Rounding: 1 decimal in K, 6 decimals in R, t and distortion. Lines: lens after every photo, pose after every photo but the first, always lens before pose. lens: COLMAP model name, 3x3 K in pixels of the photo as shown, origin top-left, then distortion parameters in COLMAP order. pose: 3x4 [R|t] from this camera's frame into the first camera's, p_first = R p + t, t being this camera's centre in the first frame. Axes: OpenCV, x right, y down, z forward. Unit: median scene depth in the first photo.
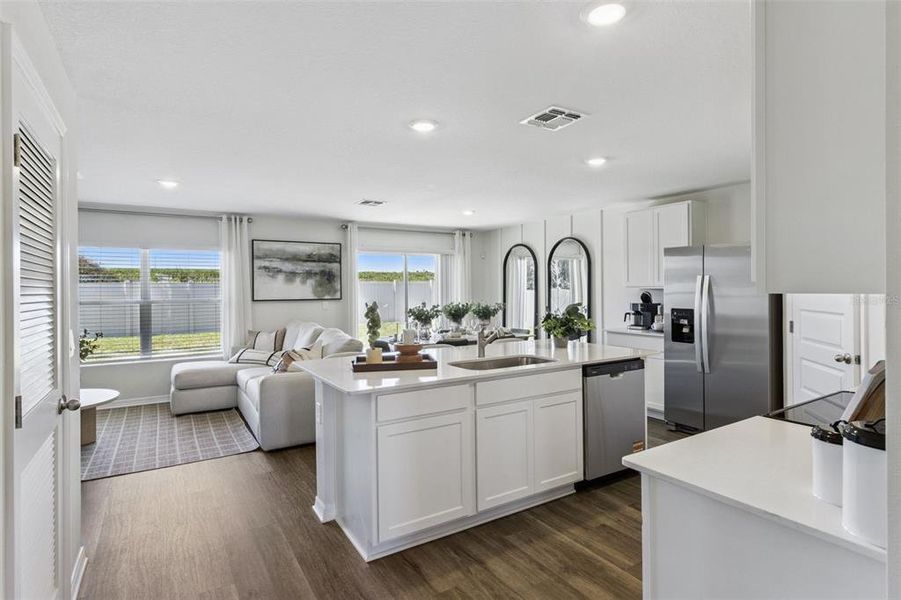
lens RADIAL K [[463.8, 0, 444.4], [0, 463.8, 287.3], [0, 0, 1]] dist [0.011229, 0.000677]
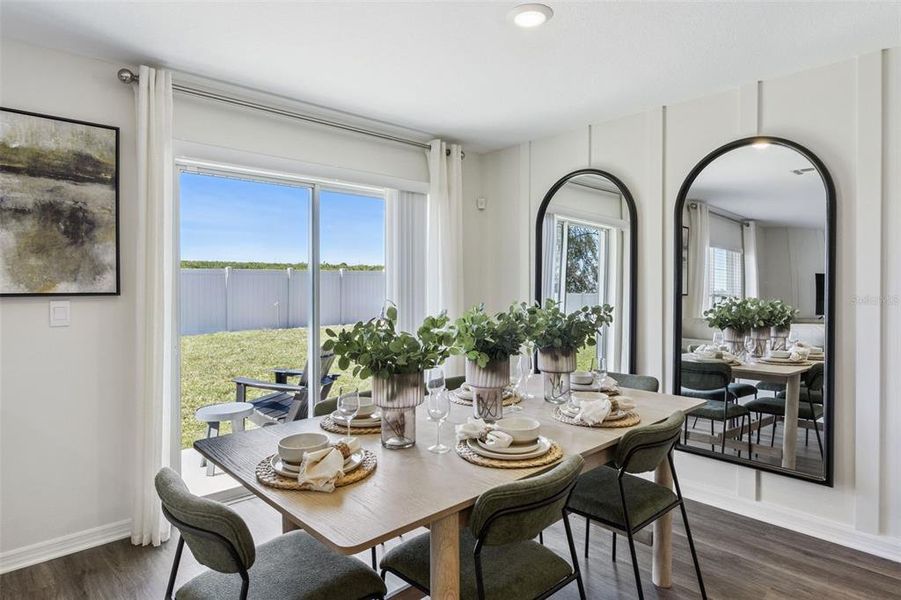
lens RADIAL K [[518.0, 0, 450.0], [0, 518.0, 285.6], [0, 0, 1]] dist [0.000624, -0.000496]
pose [[0.981450, 0.007648, 0.191565, -0.061999], [-0.008561, 0.999956, 0.003936, 0.016347], [-0.191526, -0.005503, 0.981472, 0.612481]]
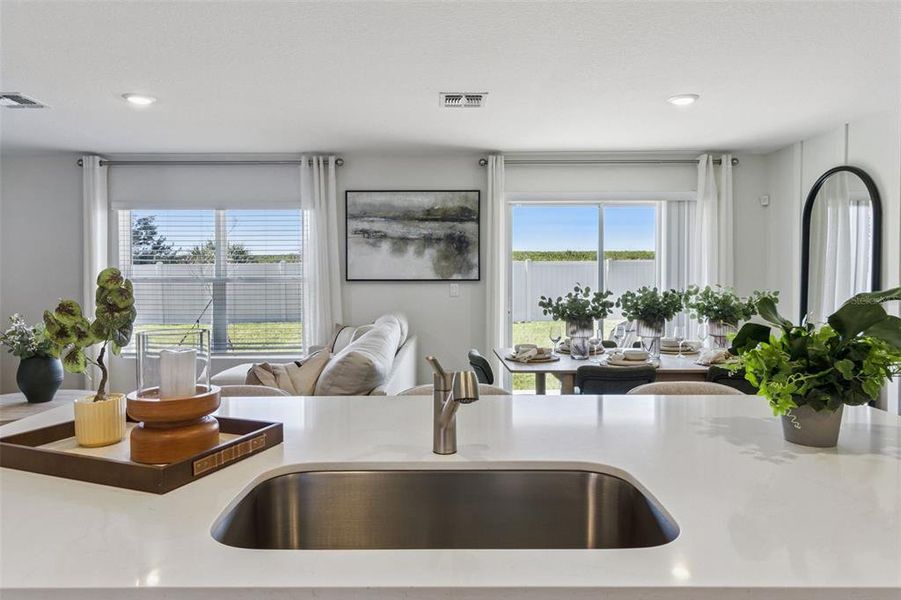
lens RADIAL K [[578.8, 0, 431.5], [0, 578.8, 285.7], [0, 0, 1]] dist [-0.003674, -0.000434]
pose [[0.852281, 0.016077, -0.522836, 0.132513], [-0.002929, 0.999659, 0.025965, 0.013501], [0.523075, -0.020598, 0.852038, 0.320601]]
